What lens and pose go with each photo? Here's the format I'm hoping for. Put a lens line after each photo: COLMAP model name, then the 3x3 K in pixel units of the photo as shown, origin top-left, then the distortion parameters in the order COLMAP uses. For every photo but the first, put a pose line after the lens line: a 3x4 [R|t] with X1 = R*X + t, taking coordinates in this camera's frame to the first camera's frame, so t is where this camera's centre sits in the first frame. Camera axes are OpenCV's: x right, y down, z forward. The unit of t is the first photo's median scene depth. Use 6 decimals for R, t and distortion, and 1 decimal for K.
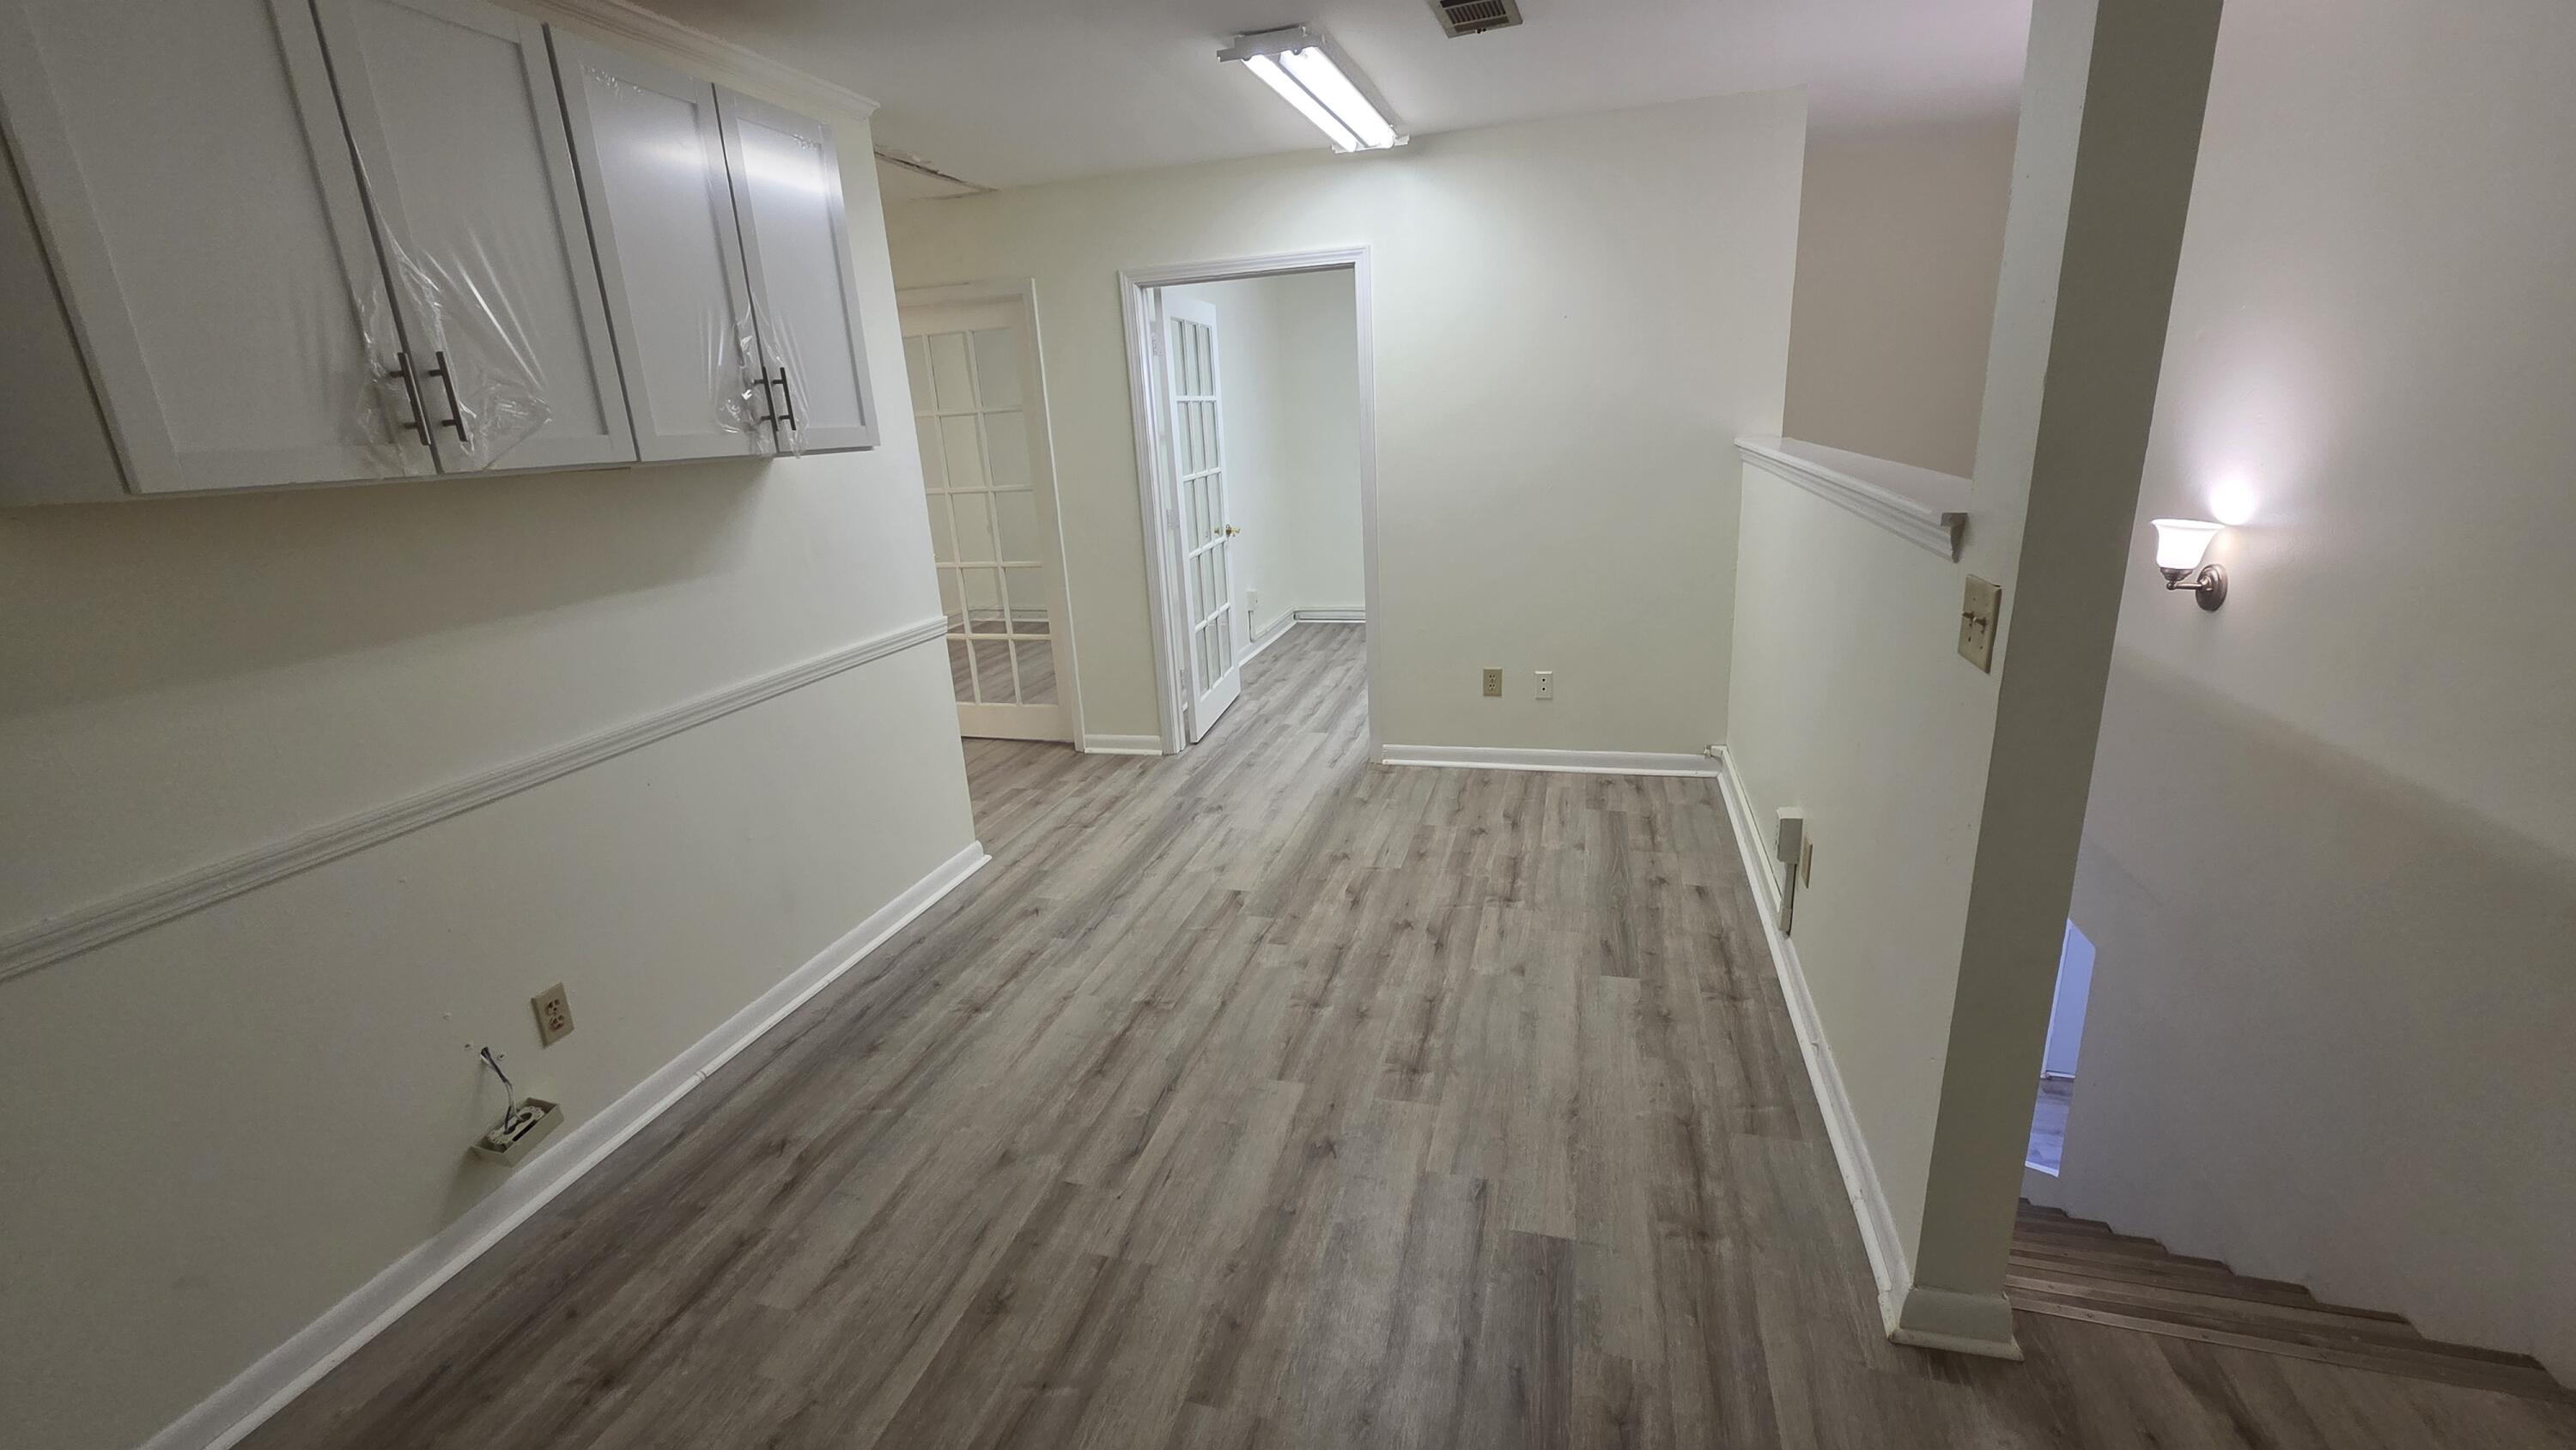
lens RADIAL K [[1049.8, 0, 1284.1], [0, 1049.8, 715.0], [0, 0, 1]] dist [0.001739, -0.000375]
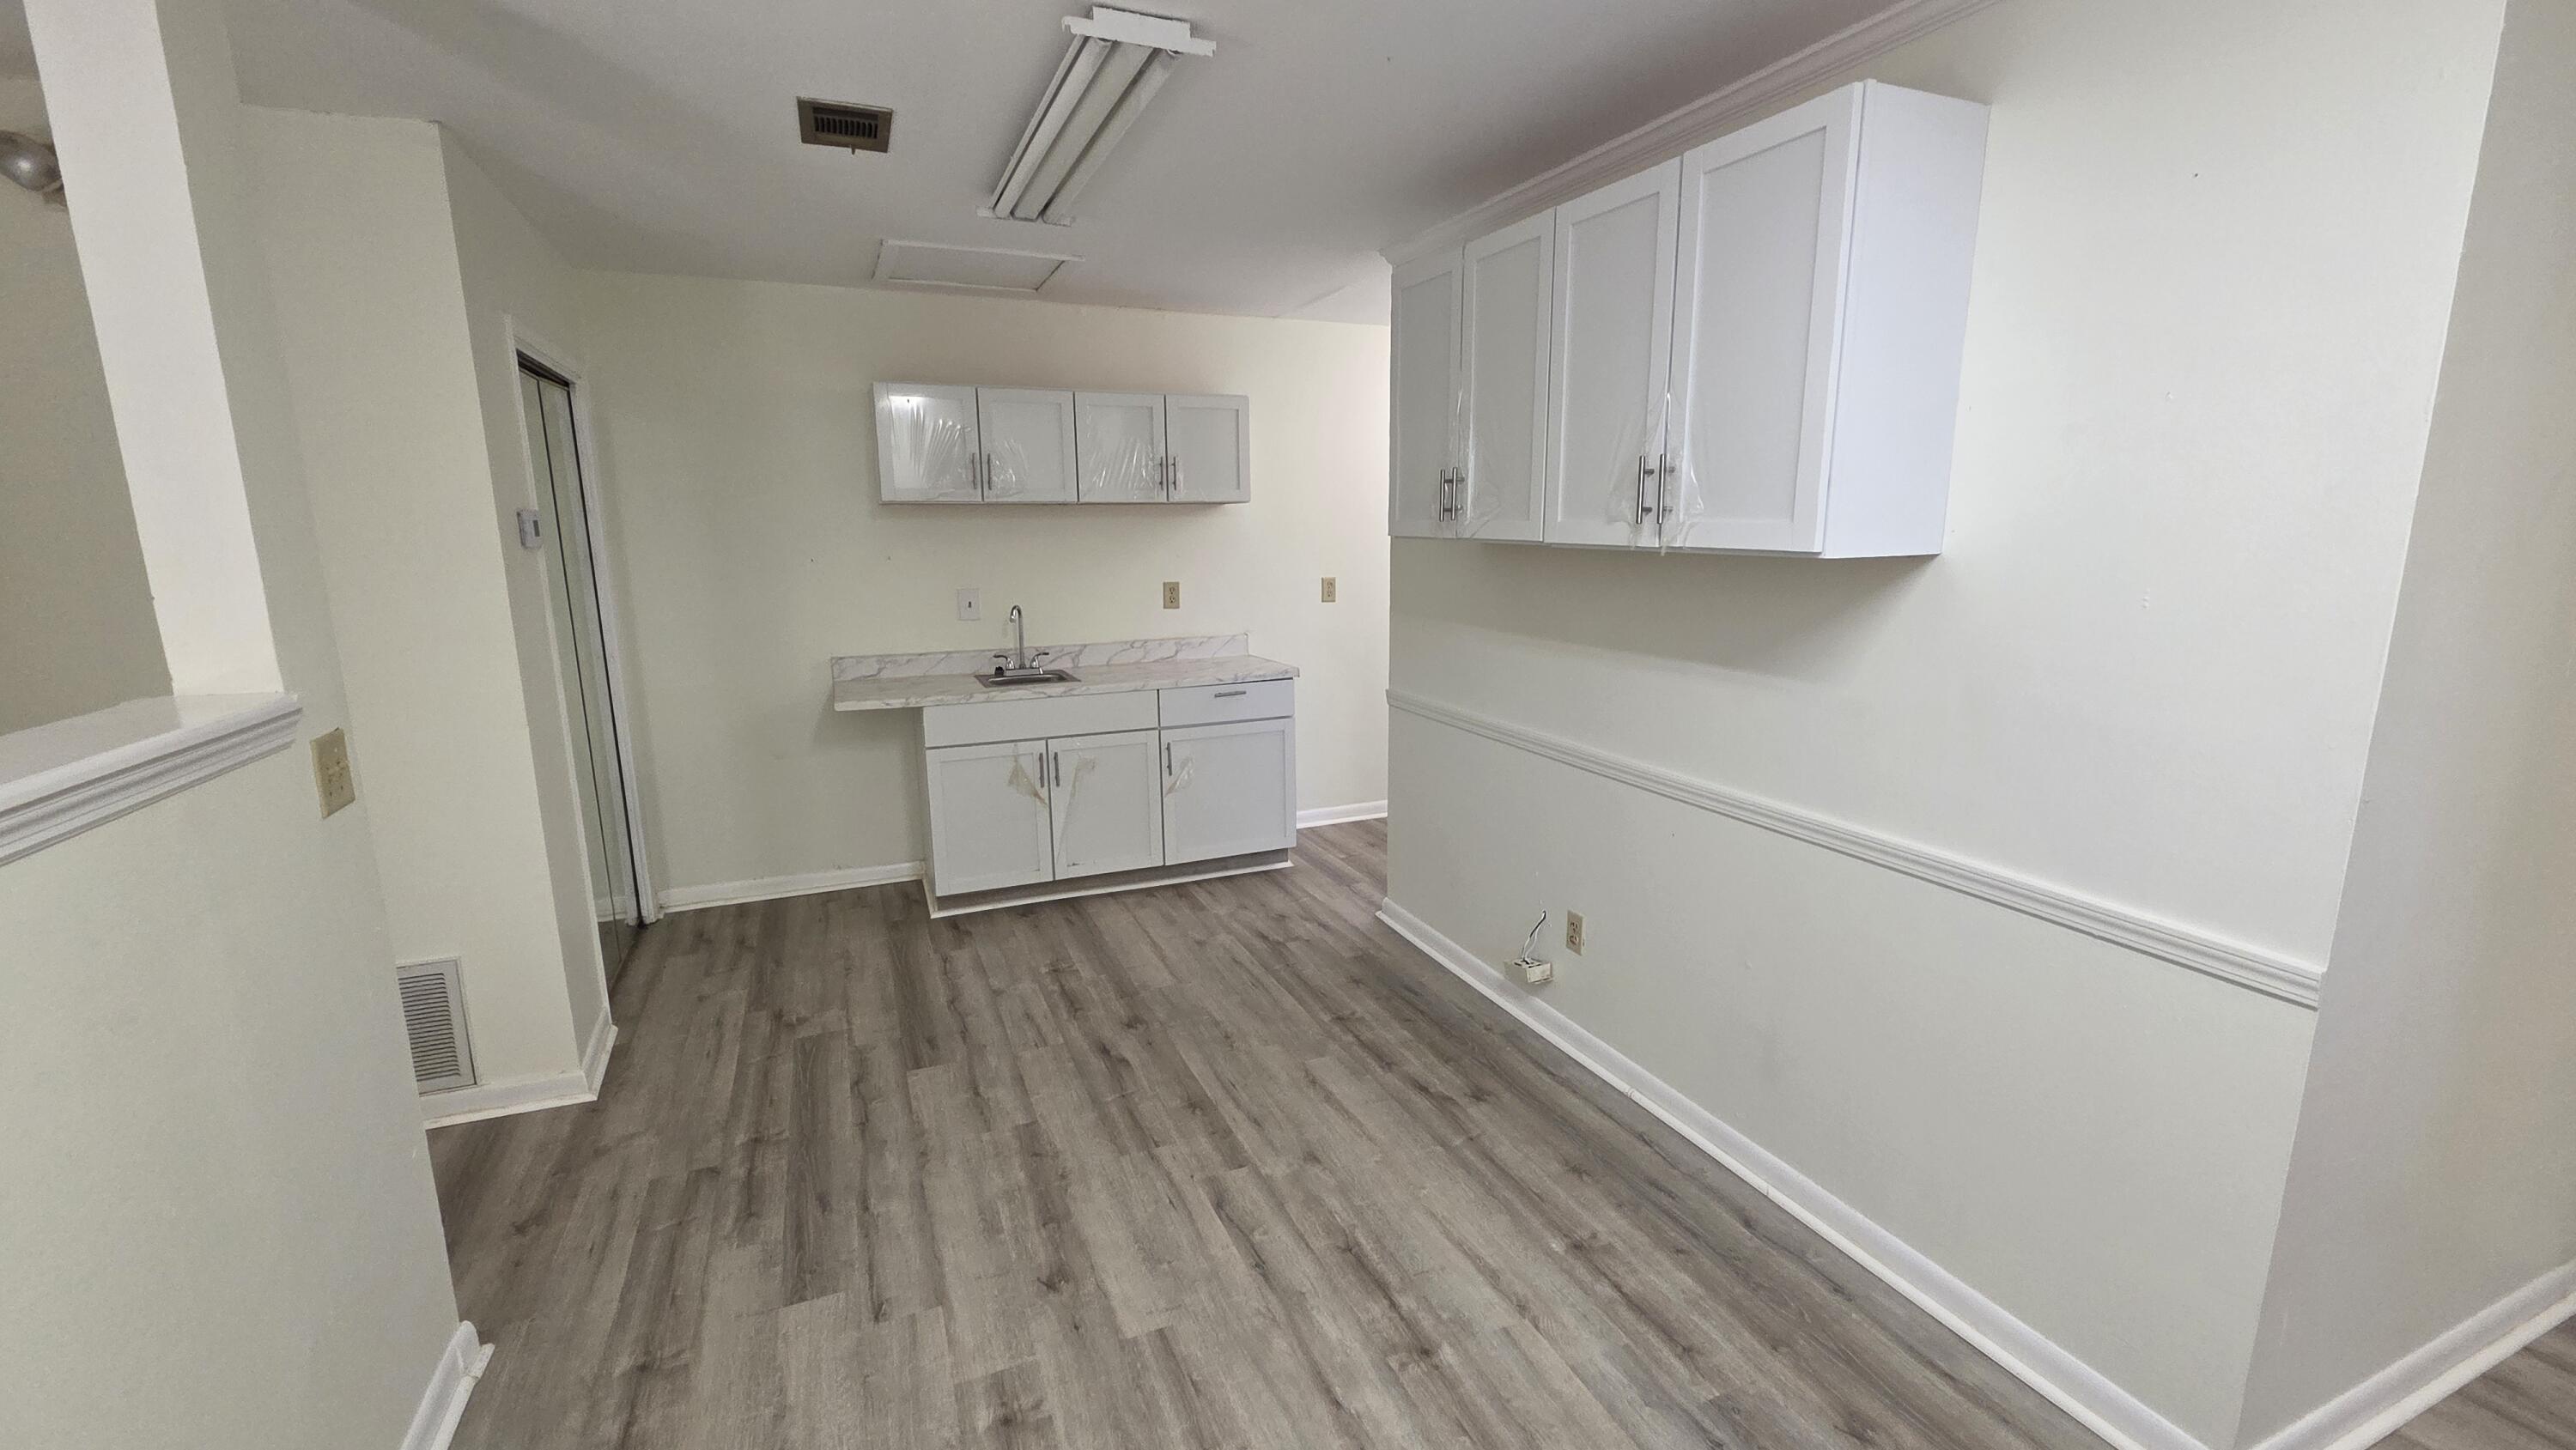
lens RADIAL K [[1049.8, 0, 1288.2], [0, 1049.8, 723.4], [0, 0, 1]] dist [0.001739, -0.000375]
pose [[-0.771985, 0.180066, -0.609603, 0.390372], [-0.129184, 0.894576, 0.427837, -0.518702], [0.622375, 0.409035, -0.667338, 1.657888]]
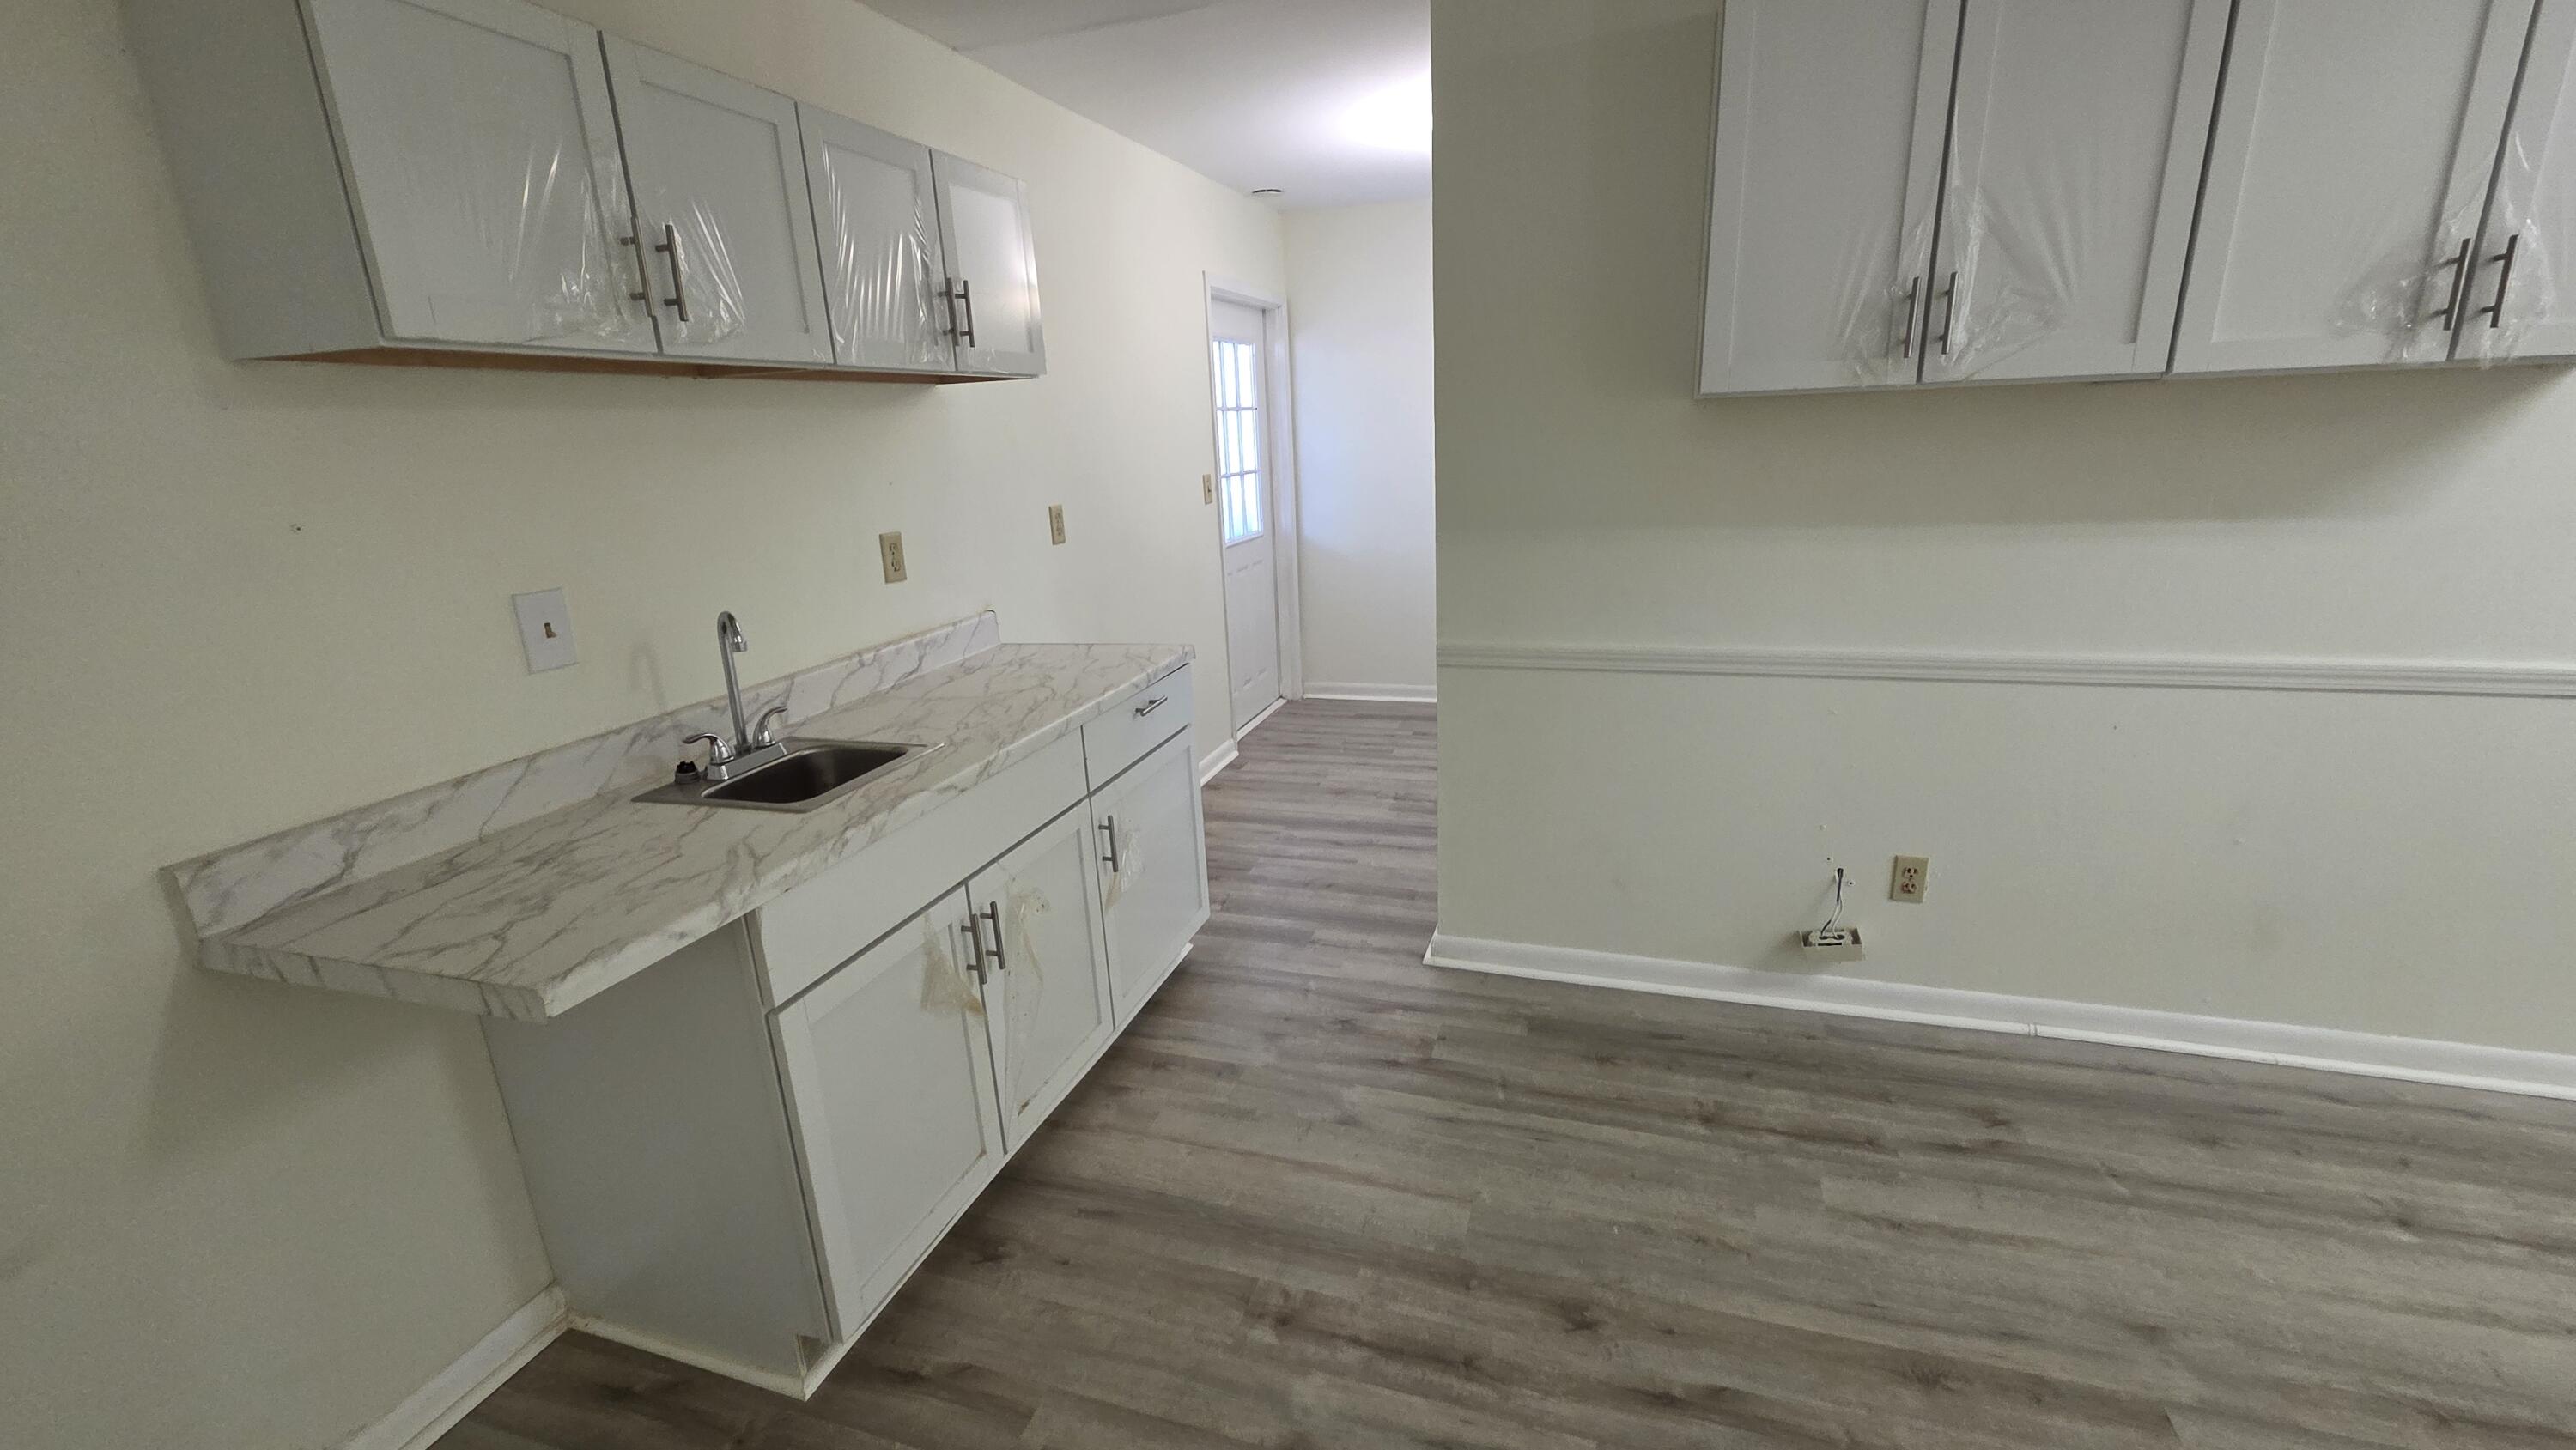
lens RADIAL K [[1049.8, 0, 1285.1], [0, 1049.8, 721.6], [0, 0, 1]] dist [0.001739, -0.000375]
pose [[-0.038545, 0.325418, -0.944784, 0.346622], [-0.230990, 0.916977, 0.325264, -0.082638], [0.972192, 0.230773, 0.039824, 0.290535]]
